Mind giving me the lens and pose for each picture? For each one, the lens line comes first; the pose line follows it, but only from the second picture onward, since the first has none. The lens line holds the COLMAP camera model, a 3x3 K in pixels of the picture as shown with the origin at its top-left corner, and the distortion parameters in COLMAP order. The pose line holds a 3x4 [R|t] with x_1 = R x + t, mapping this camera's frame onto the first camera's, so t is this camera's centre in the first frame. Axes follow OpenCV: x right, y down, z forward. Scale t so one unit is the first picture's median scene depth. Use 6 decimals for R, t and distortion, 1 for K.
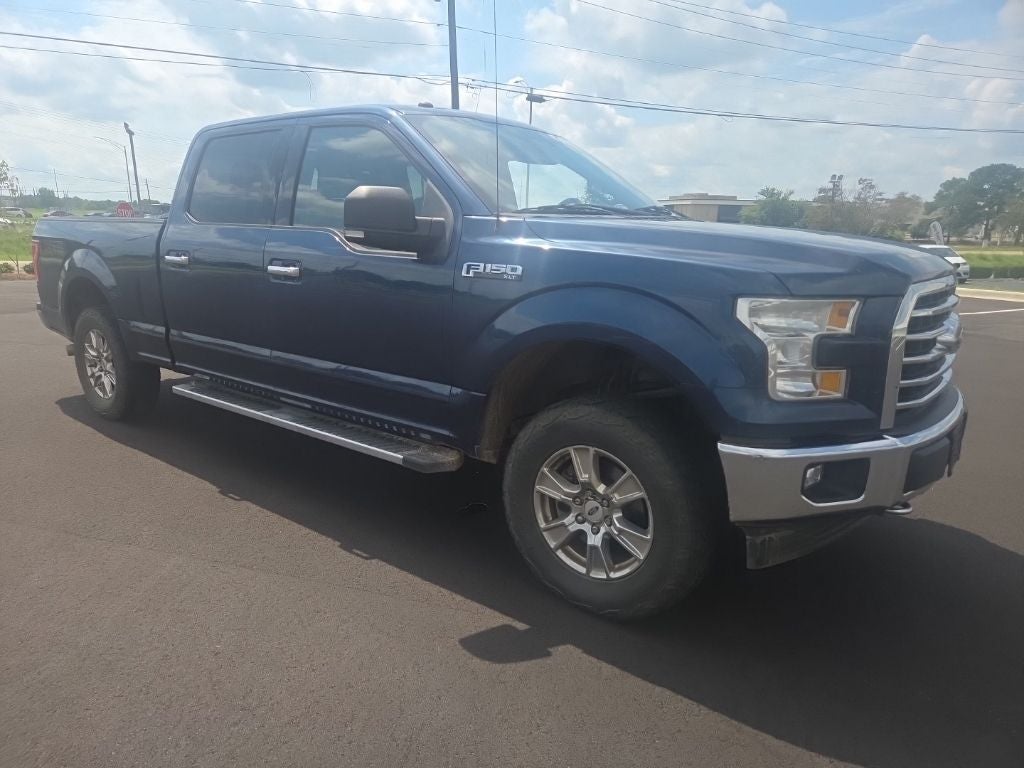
lens RADIAL K [[686.2, 0, 504.4], [0, 686.2, 405.1], [0, 0, 1]] dist [0.067168, -0.055738]
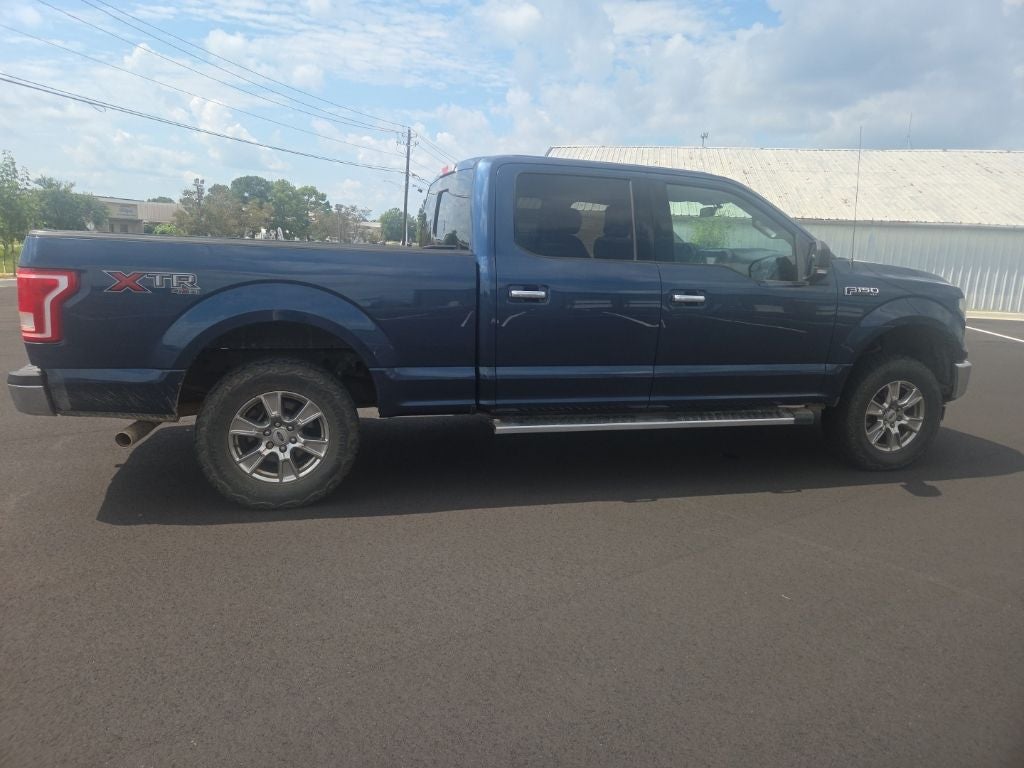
lens RADIAL K [[686.9, 0, 506.9], [0, 686.9, 378.1], [0, 0, 1]] dist [0.070421, -0.058291]
pose [[0.565646, -0.144347, 0.811916, -1.974262], [0.171075, 0.983682, 0.055701, -0.230011], [-0.806708, 0.107391, 0.581110, 0.722662]]
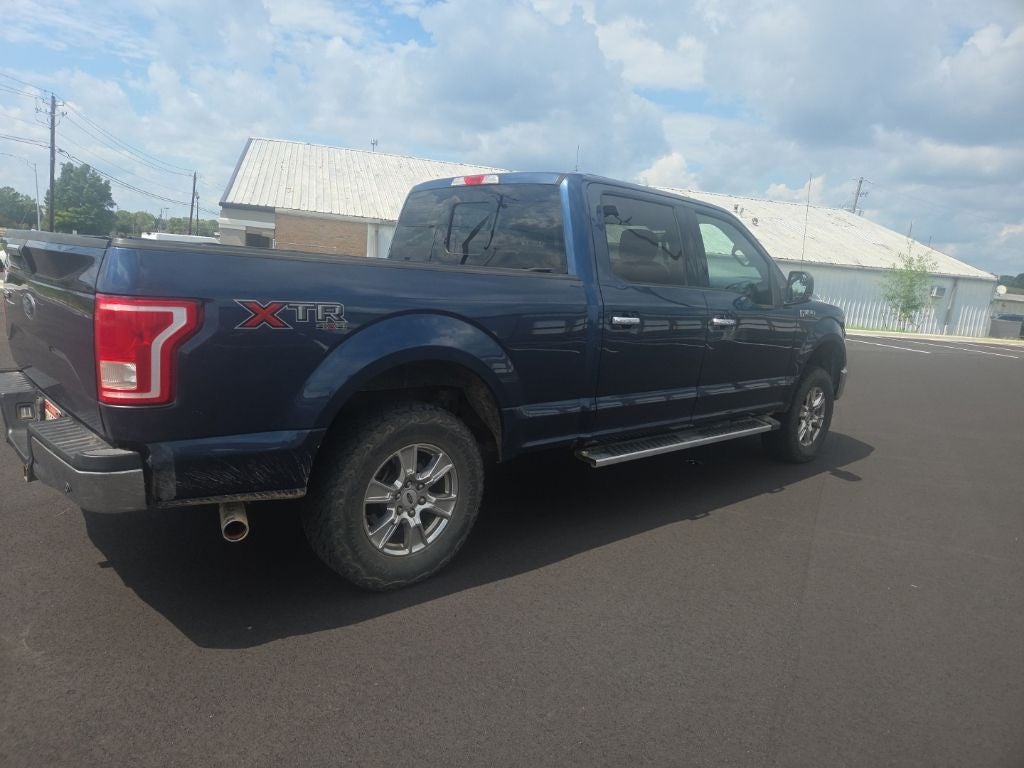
lens RADIAL K [[686.9, 0, 506.9], [0, 686.9, 378.1], [0, 0, 1]] dist [0.070421, -0.058291]
pose [[0.140071, -0.159130, 0.977271, -2.184963], [0.174004, 0.975597, 0.133918, -0.437236], [-0.974732, 0.151291, 0.164342, 1.548792]]
